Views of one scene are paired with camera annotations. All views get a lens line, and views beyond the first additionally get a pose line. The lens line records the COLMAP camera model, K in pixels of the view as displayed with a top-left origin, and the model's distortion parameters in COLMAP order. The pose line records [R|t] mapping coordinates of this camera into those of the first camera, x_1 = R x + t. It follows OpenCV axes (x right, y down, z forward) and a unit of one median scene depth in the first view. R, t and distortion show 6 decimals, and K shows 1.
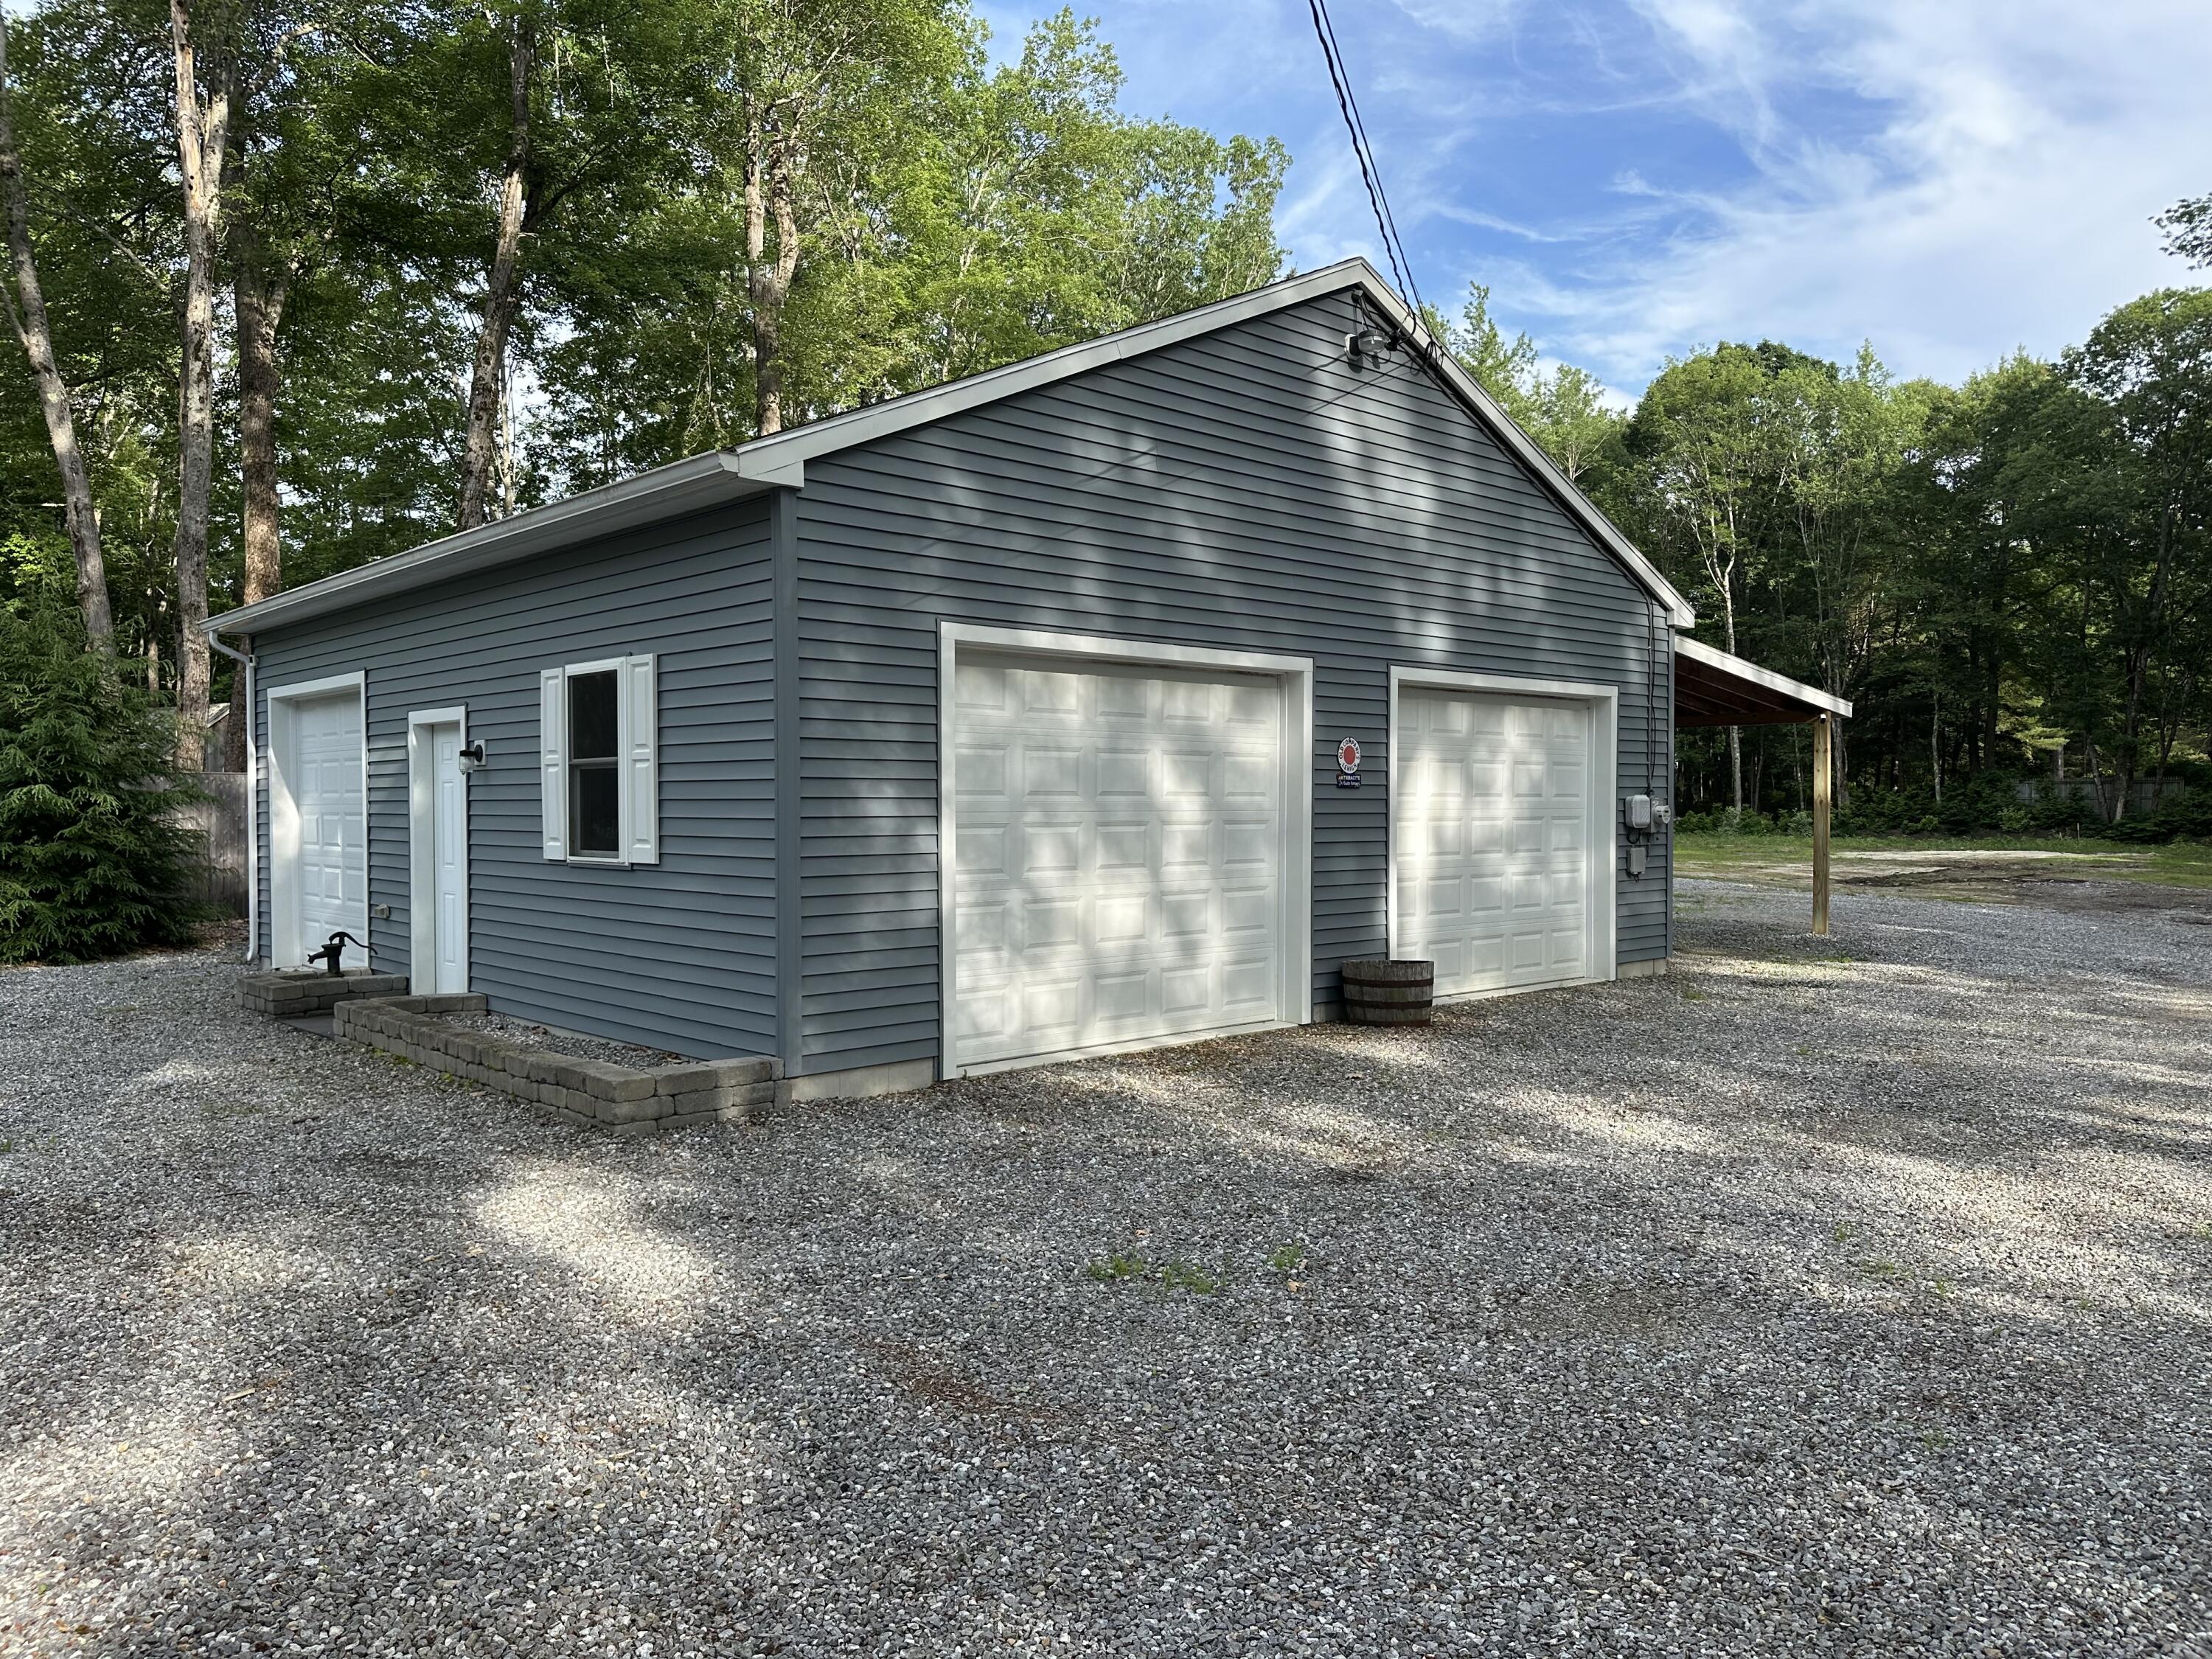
lens RADIAL K [[1549.3, 0, 1106.0], [0, 1549.3, 829.5], [0, 0, 1]] dist [0.034014, -0.046714]
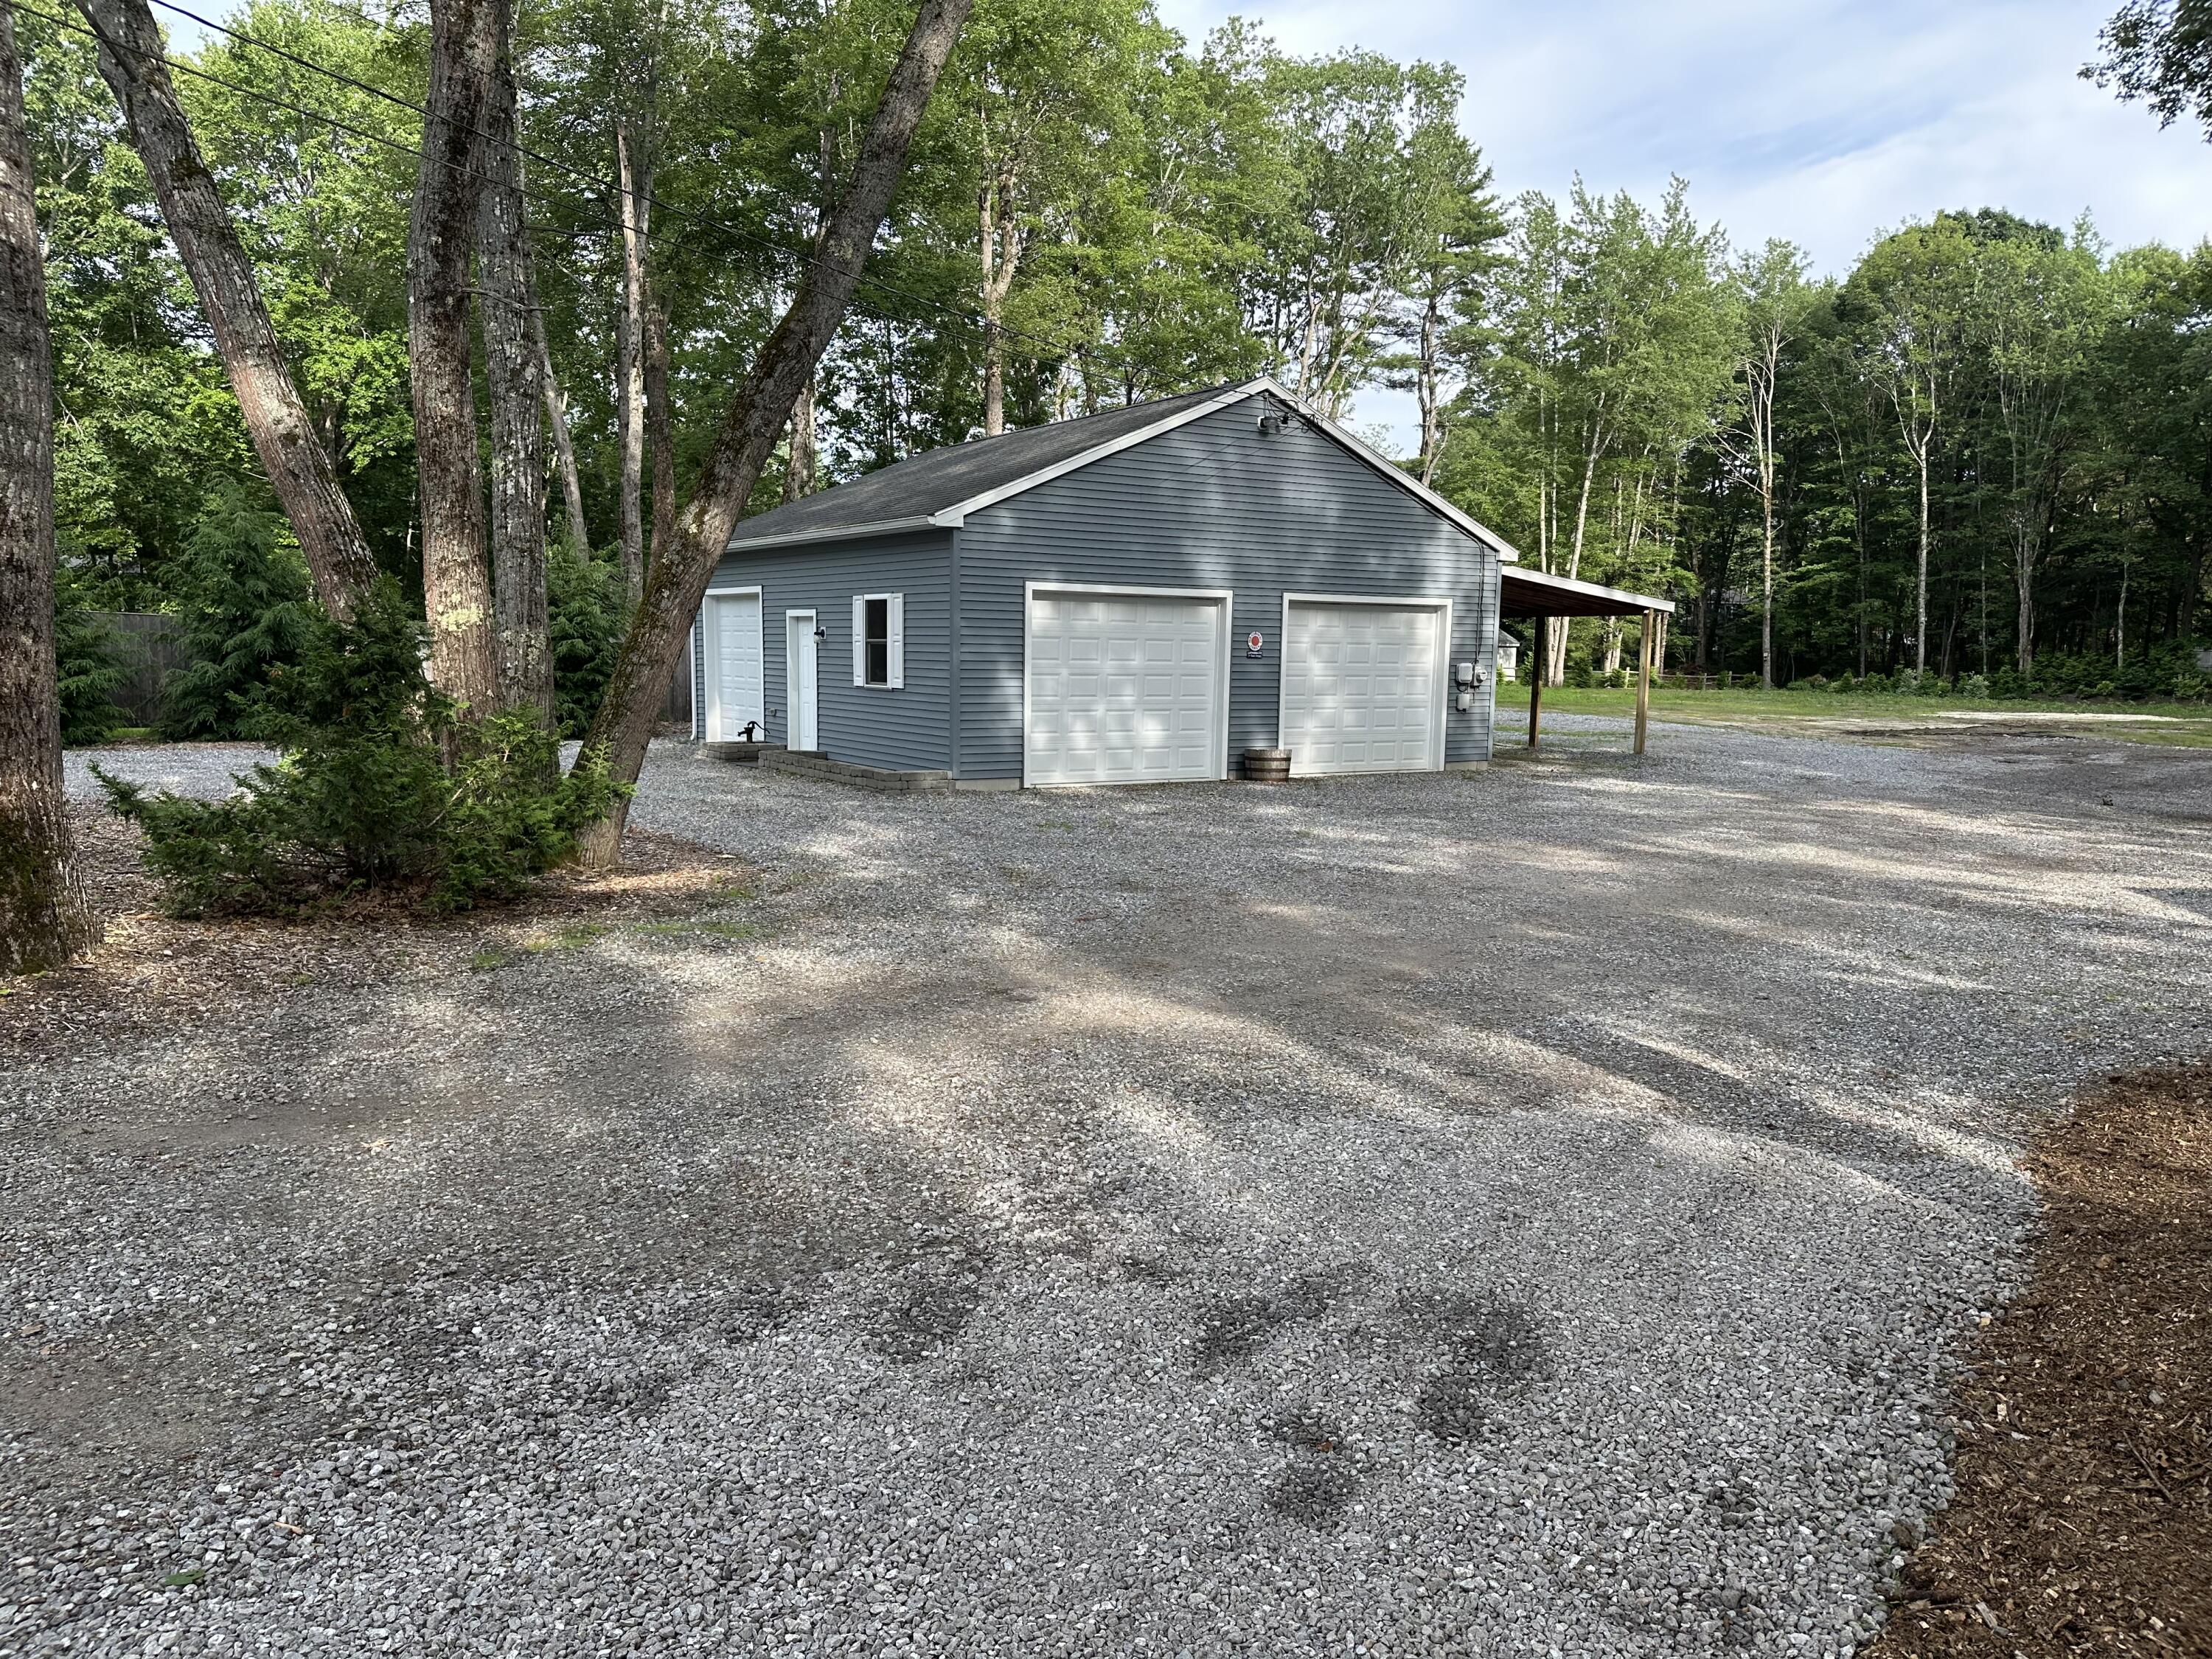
lens RADIAL K [[1549.3, 0, 1106.0], [0, 1549.3, 829.5], [0, 0, 1]] dist [0.034014, -0.046714]
pose [[0.985356, 0.036836, -0.166482, 0.209595], [-0.020354, 0.994815, 0.099644, -0.002282], [0.169289, -0.094796, 0.980997, -0.643281]]
